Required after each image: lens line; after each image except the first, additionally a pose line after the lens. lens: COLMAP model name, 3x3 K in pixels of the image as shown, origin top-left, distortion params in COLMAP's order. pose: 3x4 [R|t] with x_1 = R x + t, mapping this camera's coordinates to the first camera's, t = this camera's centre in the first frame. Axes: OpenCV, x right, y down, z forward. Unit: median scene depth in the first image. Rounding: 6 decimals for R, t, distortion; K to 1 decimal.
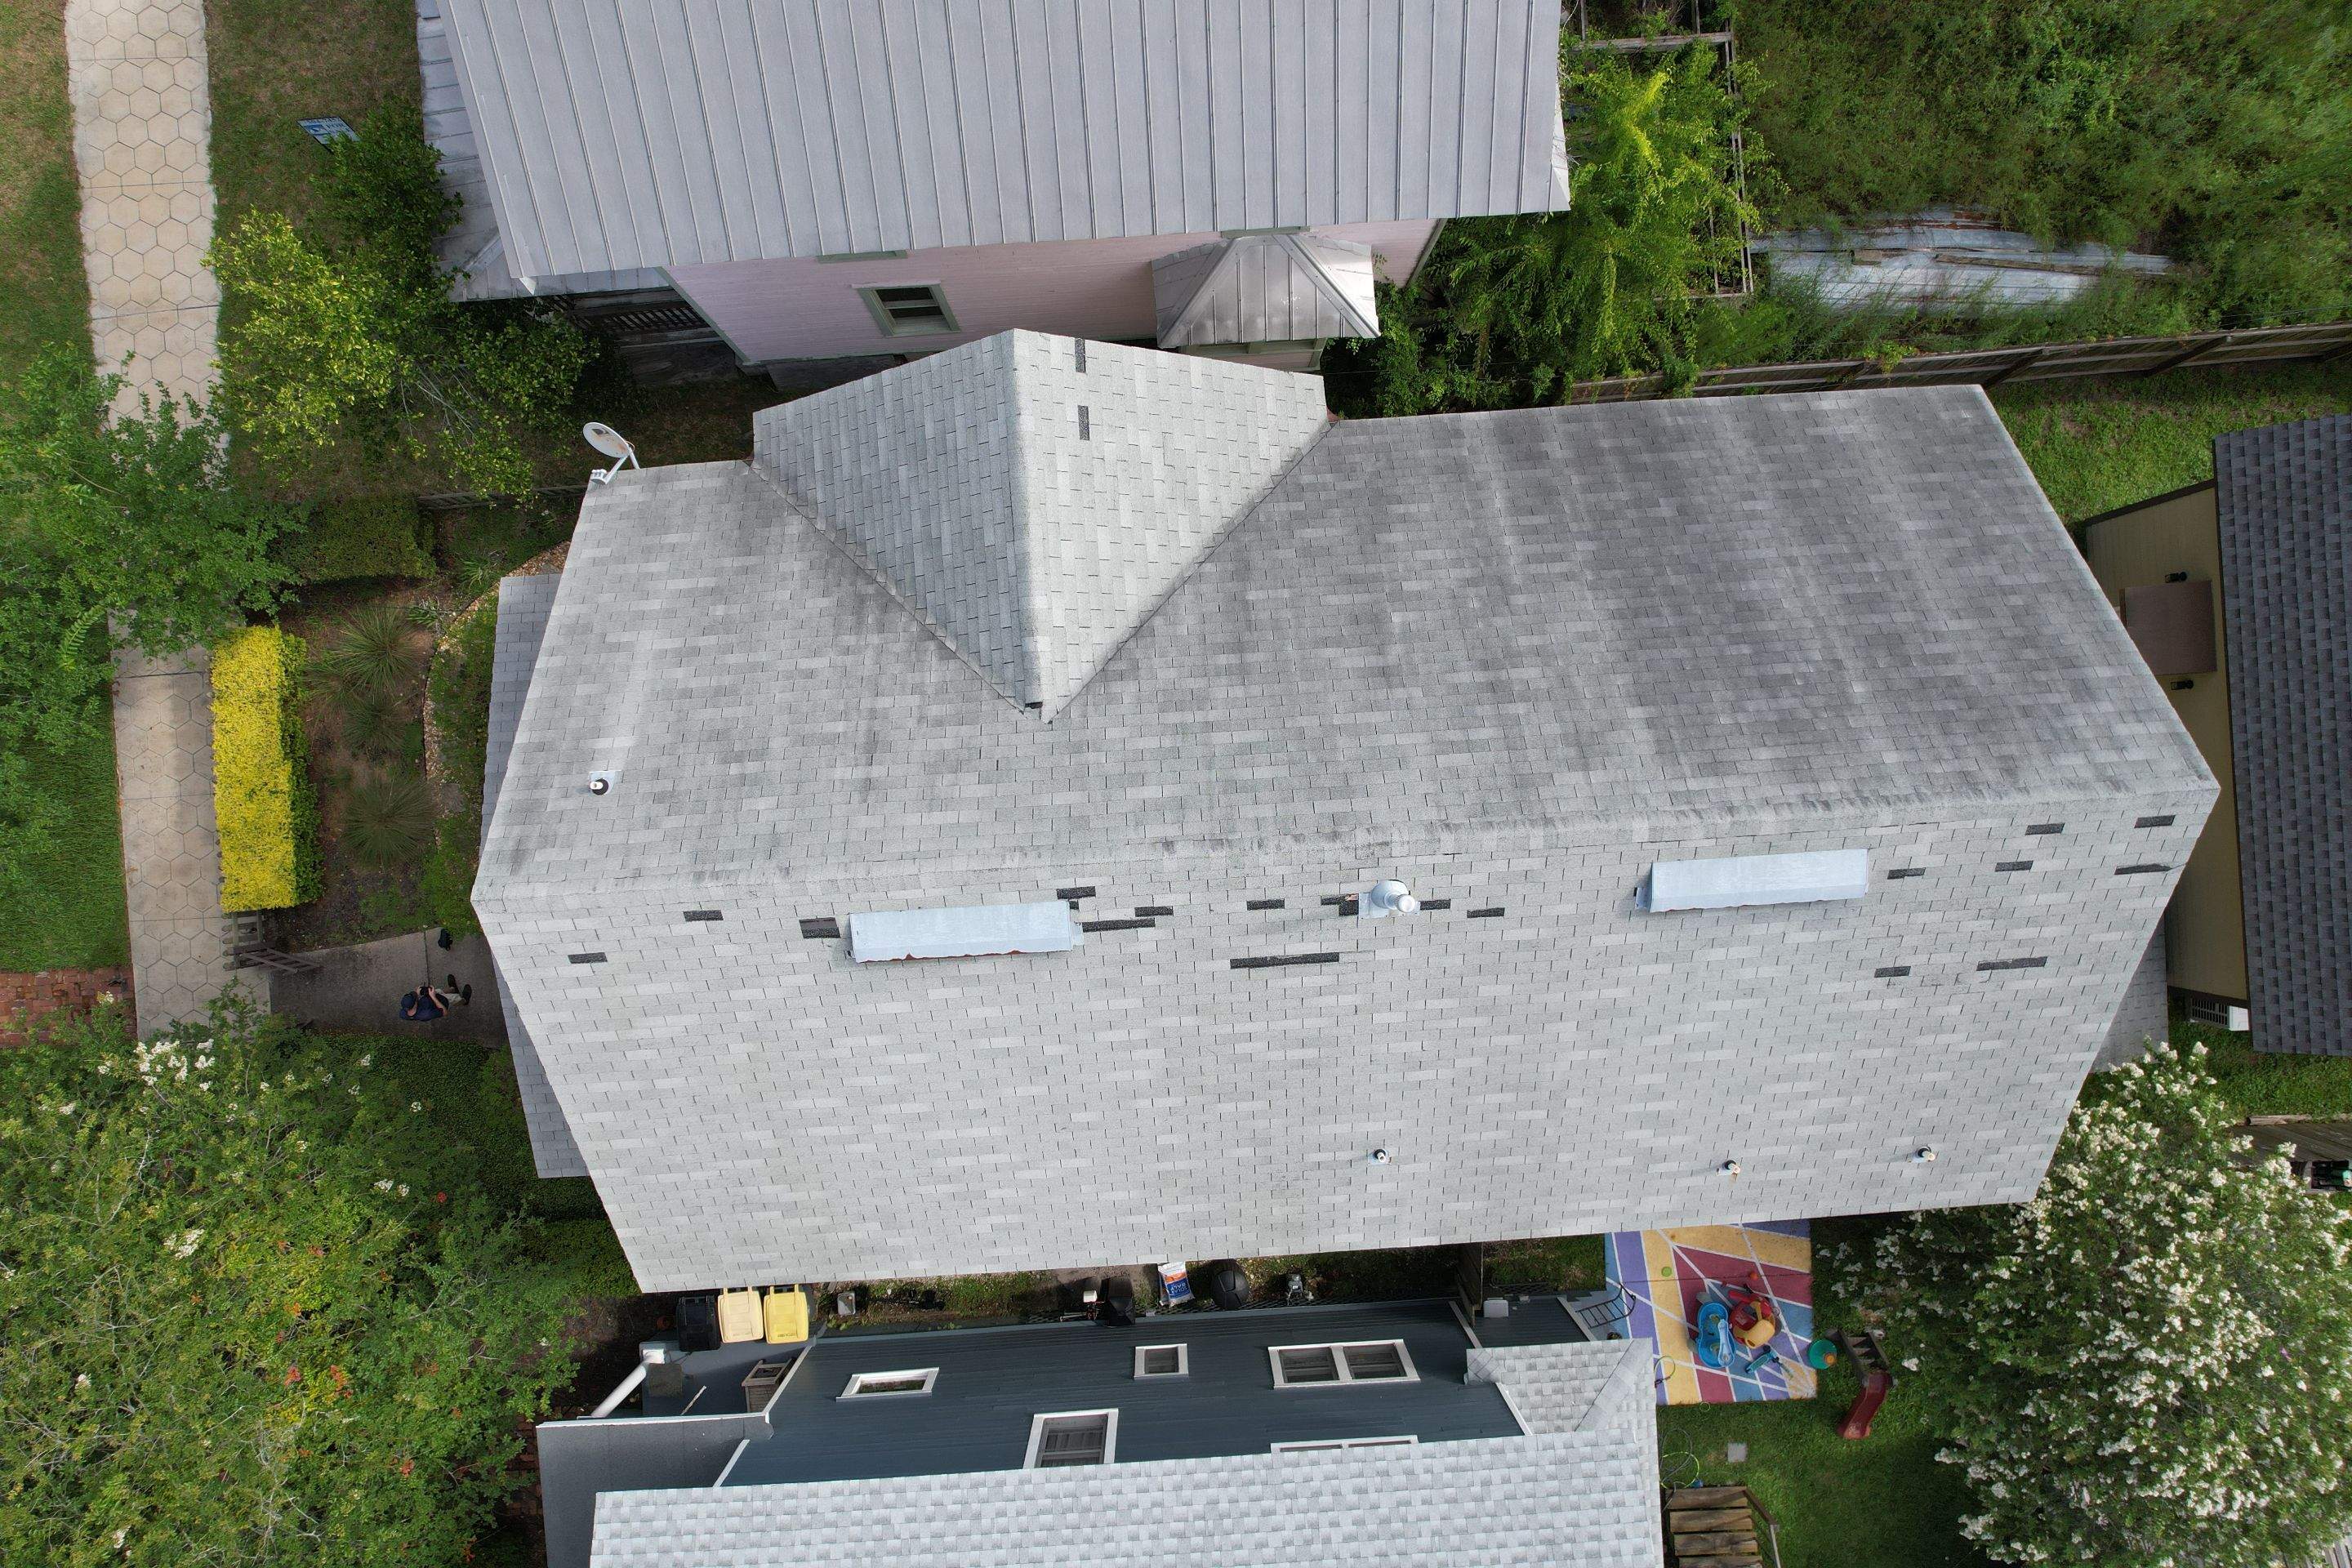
lens RADIAL K [[1490.6, 0, 1175.9], [0, 1490.6, 804.0], [0, 0, 1]] dist [-0.088022, 0.078288]
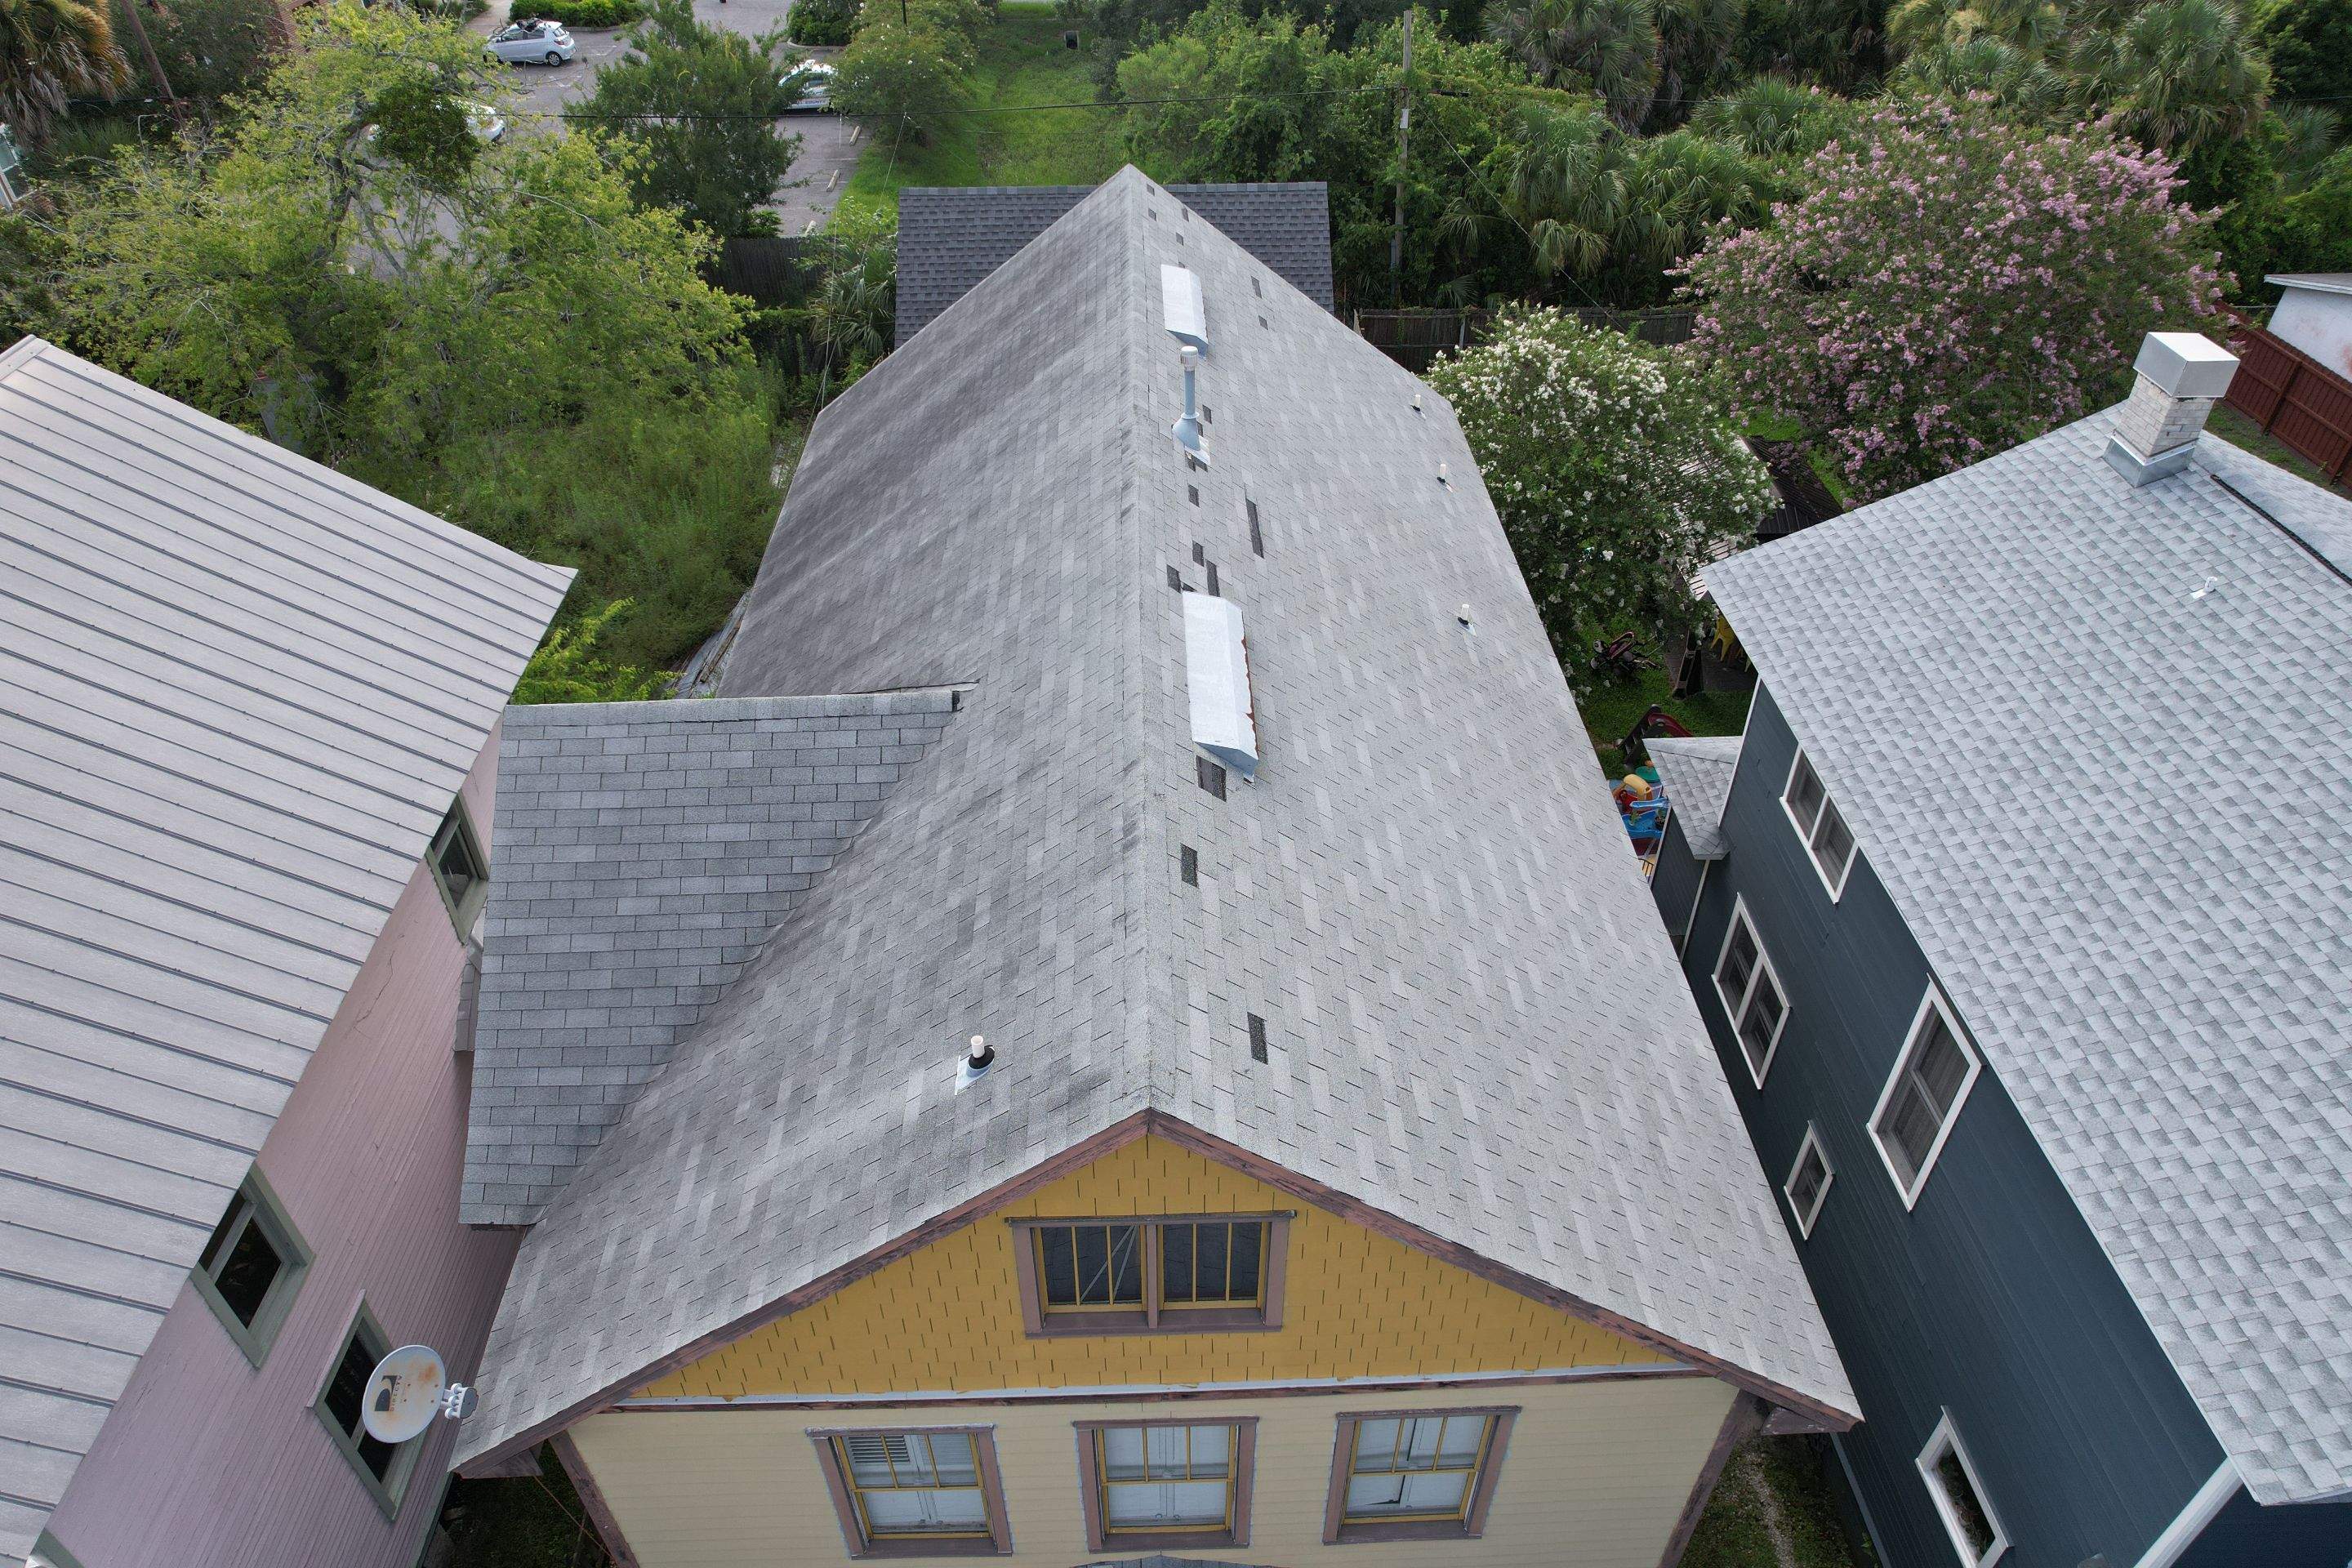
lens RADIAL K [[1490.6, 0, 1175.9], [0, 1490.6, 804.0], [0, 0, 1]] dist [-0.088022, 0.078288]
pose [[0.035786, -0.627355, 0.777911, -0.672474], [0.999359, 0.021533, -0.028607, 0.071370], [0.001196, 0.778436, 0.627723, 0.443769]]
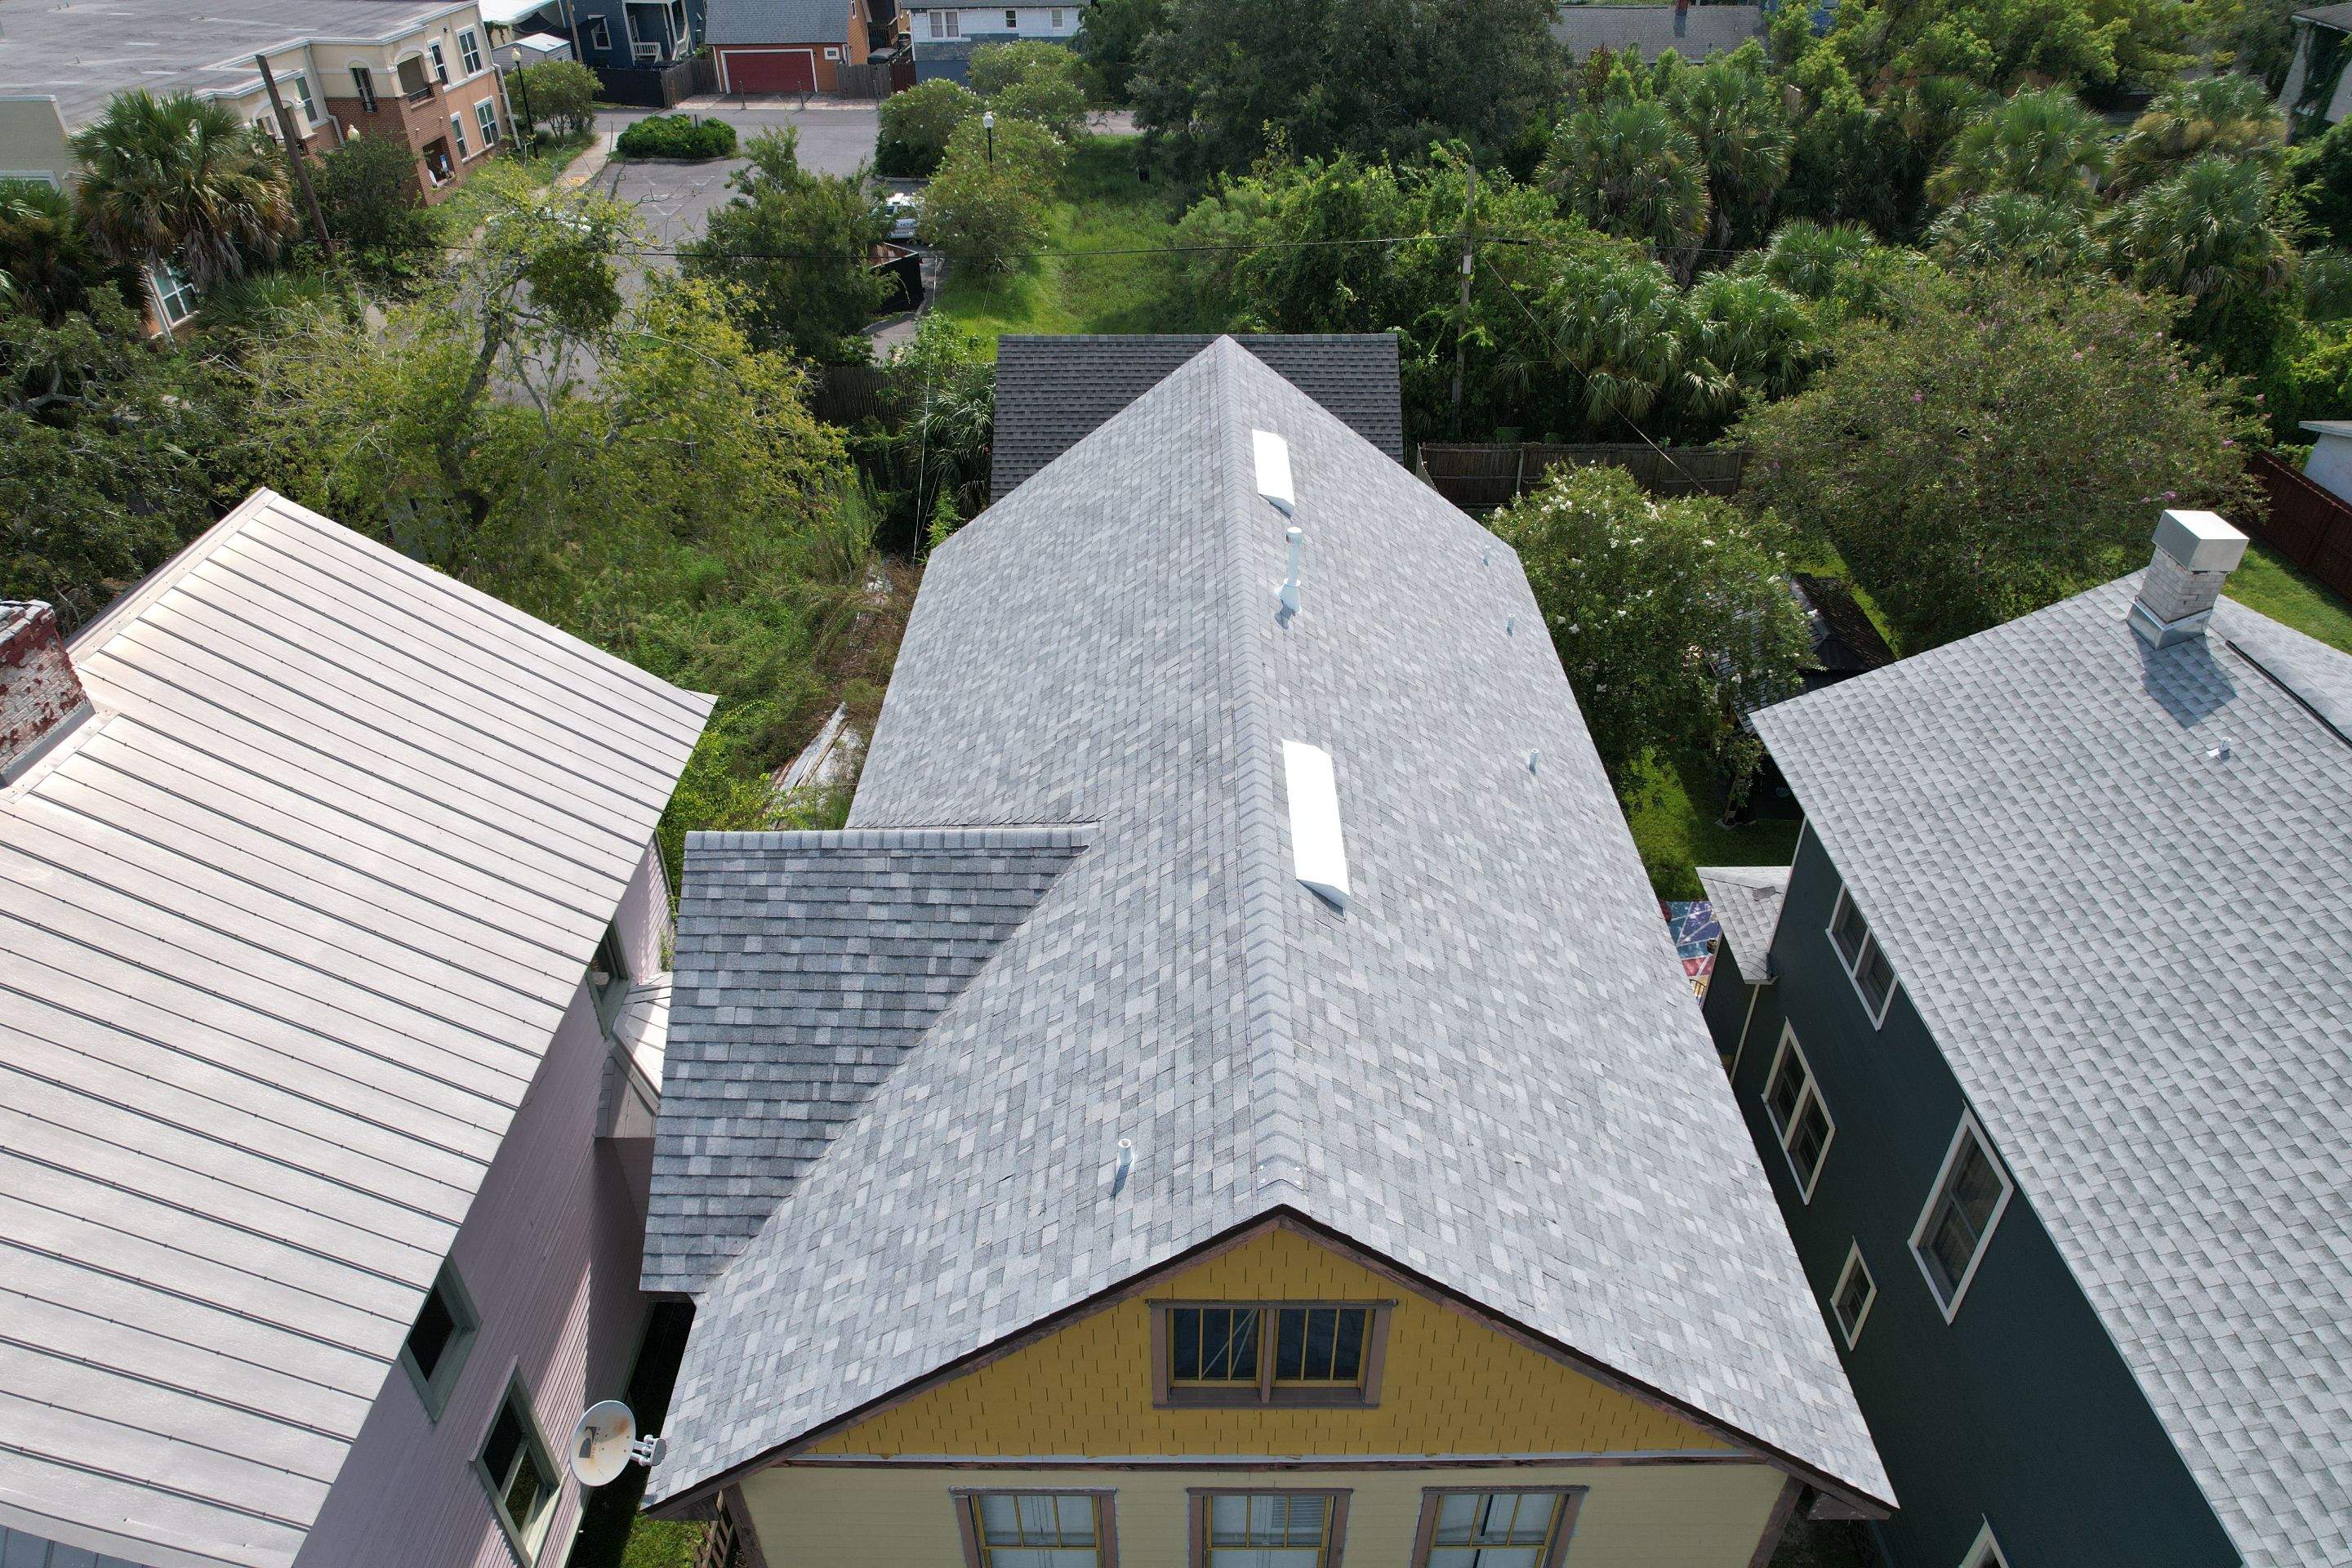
lens RADIAL K [[1490.6, 0, 1175.9], [0, 1490.6, 804.0], [0, 0, 1]] dist [-0.088022, 0.078288]
pose [[0.072197, -0.574359, 0.815414, -0.733134], [0.997387, 0.039532, -0.060463, 0.041055], [0.002492, 0.817648, 0.575713, 0.374522]]
